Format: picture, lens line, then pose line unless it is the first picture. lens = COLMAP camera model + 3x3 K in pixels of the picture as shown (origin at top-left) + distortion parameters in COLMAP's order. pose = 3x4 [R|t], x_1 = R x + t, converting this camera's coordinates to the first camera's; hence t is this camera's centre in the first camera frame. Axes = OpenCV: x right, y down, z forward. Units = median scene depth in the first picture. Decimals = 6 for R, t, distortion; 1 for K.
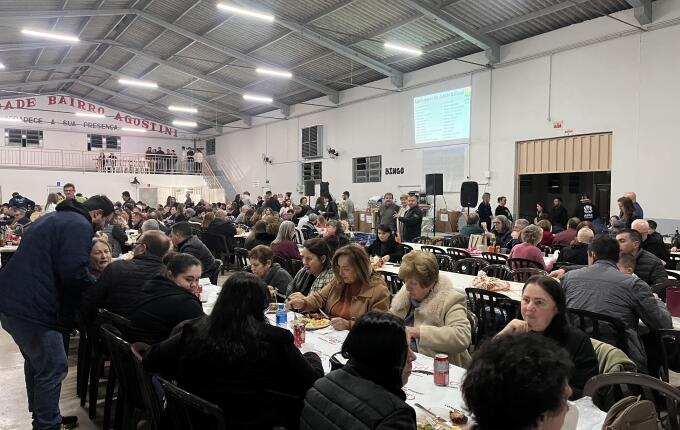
lens RADIAL K [[489.9, 0, 340.0], [0, 489.9, 215.0], [0, 0, 1]] dist [0.068565, -0.077121]
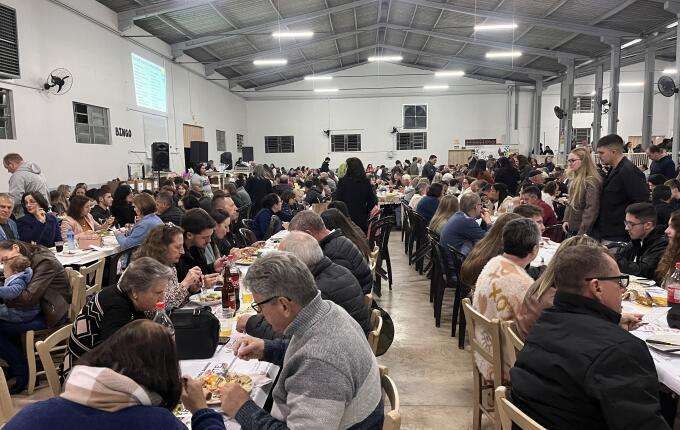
lens RADIAL K [[489.9, 0, 340.0], [0, 489.9, 215.0], [0, 0, 1]] dist [0.068565, -0.077121]
pose [[-0.767935, -0.065885, 0.637130, -0.724137], [0.031695, 0.989569, 0.140532, -0.060059], [-0.639743, 0.128113, -0.757836, 1.458956]]
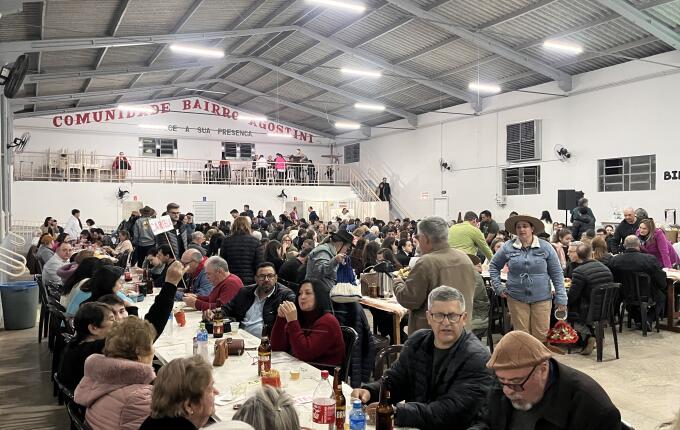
lens RADIAL K [[534.2, 0, 340.0], [0, 534.2, 215.0], [0, 0, 1]] dist [0.003722, -0.003036]
pose [[0.994012, -0.009070, -0.108898, -0.328669], [0.006096, 0.999600, -0.027612, -0.009775], [0.109105, 0.026783, 0.993669, 0.140635]]
